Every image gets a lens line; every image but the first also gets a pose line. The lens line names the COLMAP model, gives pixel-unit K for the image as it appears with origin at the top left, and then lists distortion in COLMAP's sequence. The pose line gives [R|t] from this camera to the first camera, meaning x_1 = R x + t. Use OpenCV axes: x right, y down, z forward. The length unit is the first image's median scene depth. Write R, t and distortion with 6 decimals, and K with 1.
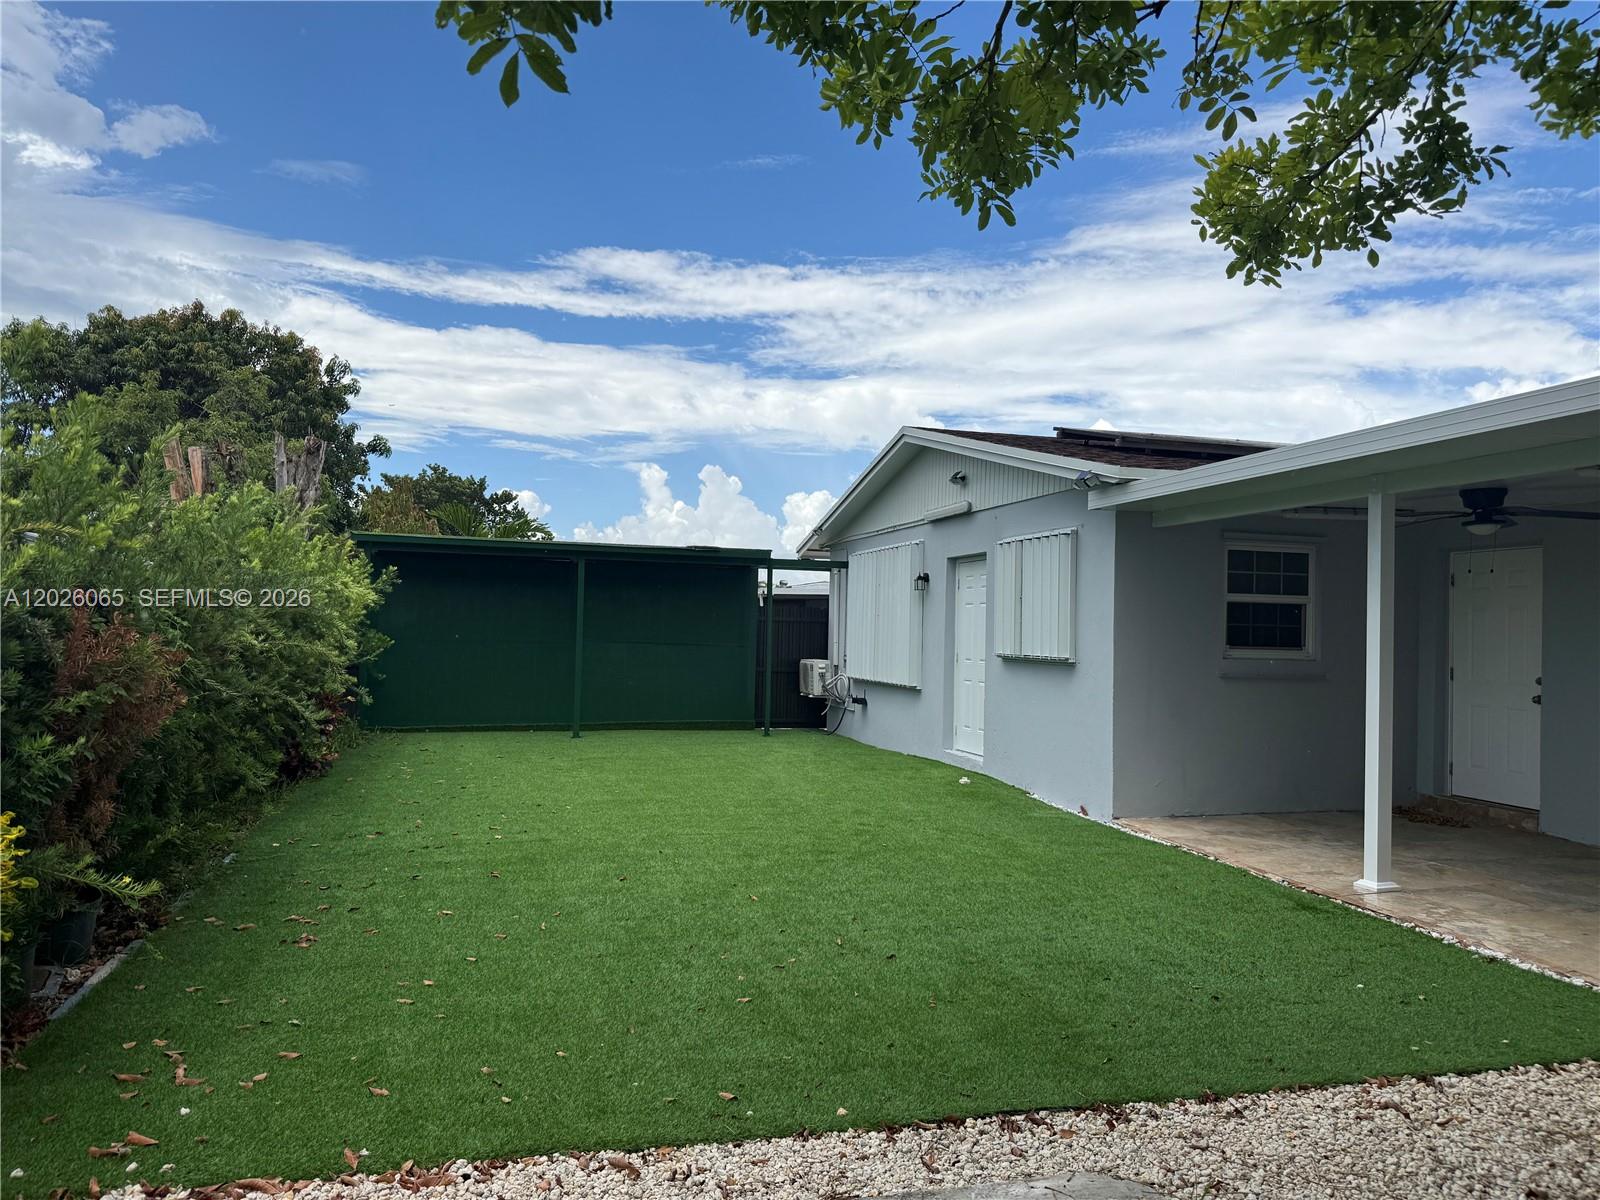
lens RADIAL K [[1140.7, 0, 772.5], [0, 1140.7, 599.6], [0, 0, 1]] dist [-0.023744, -0.000098]
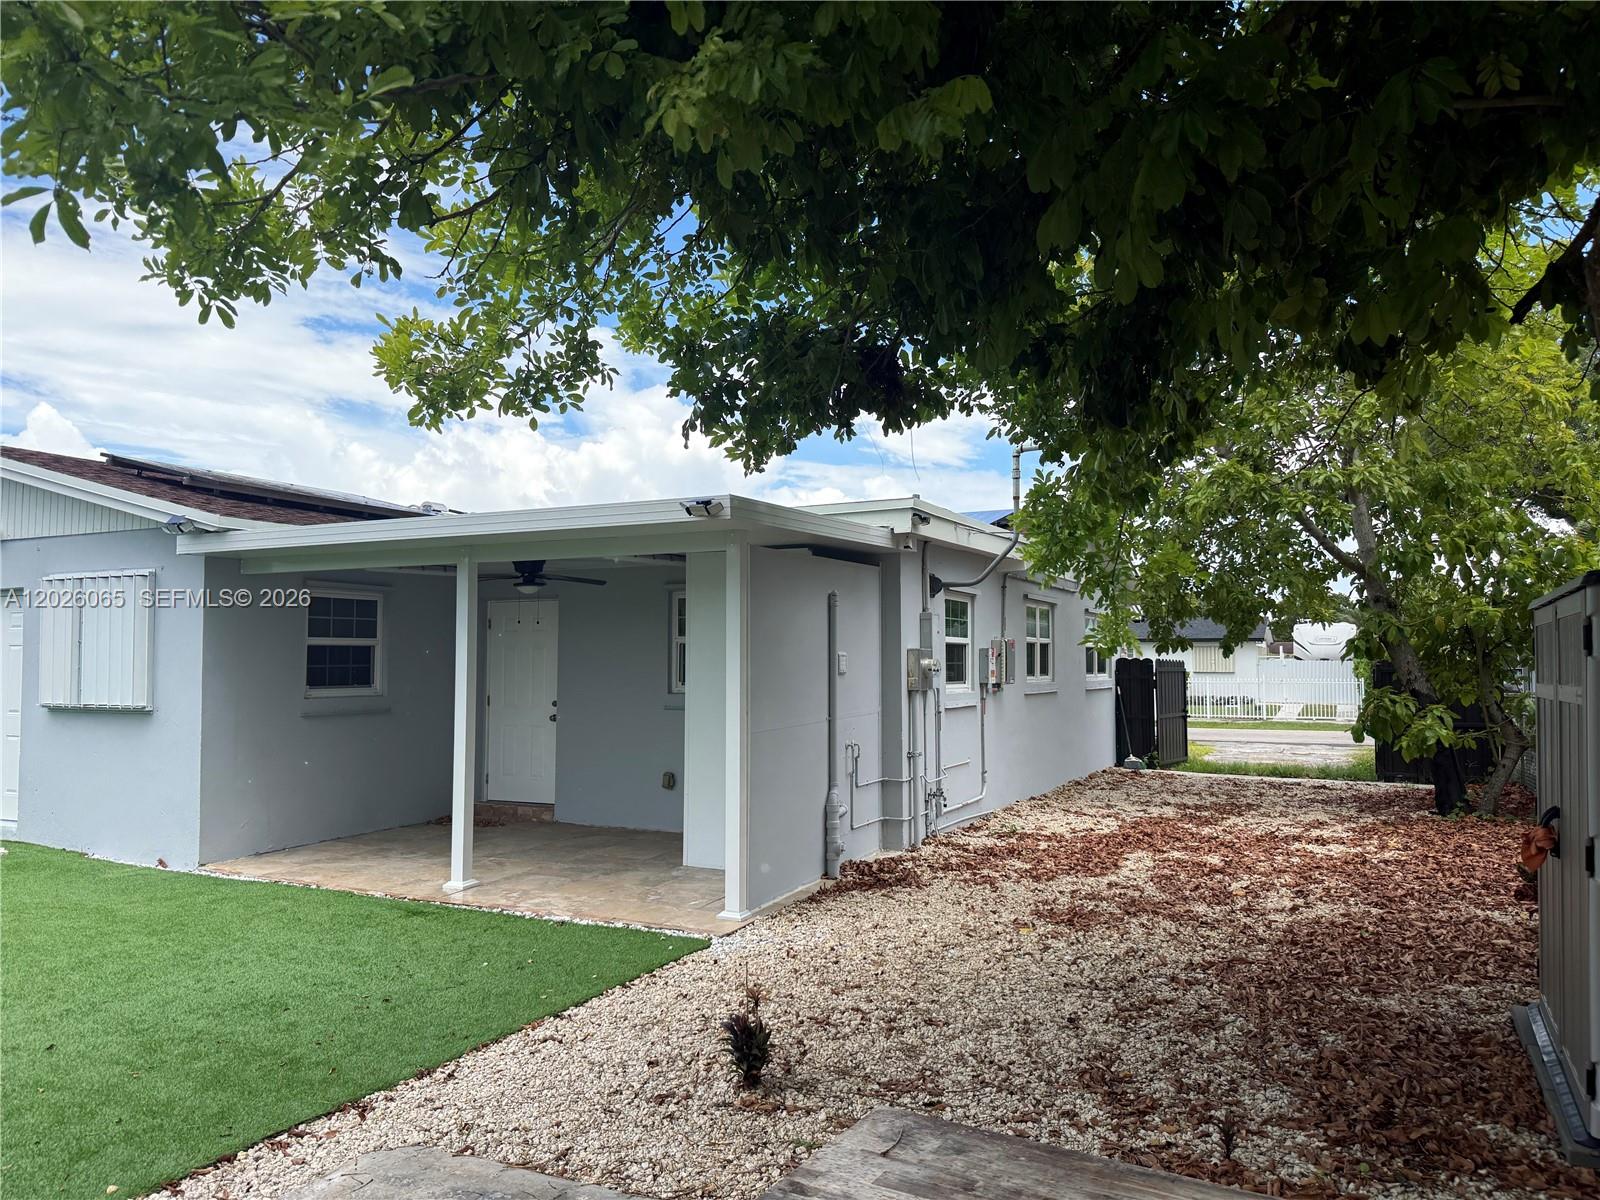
lens RADIAL K [[1131.1, 0, 796.8], [0, 1131.1, 591.3], [0, 0, 1]] dist [0.083025, -0.129552]
pose [[0.648098, 0.019260, 0.761313, -0.242171], [-0.001418, 0.999709, -0.024083, -0.046200], [-0.761555, 0.014529, 0.647937, -0.105223]]
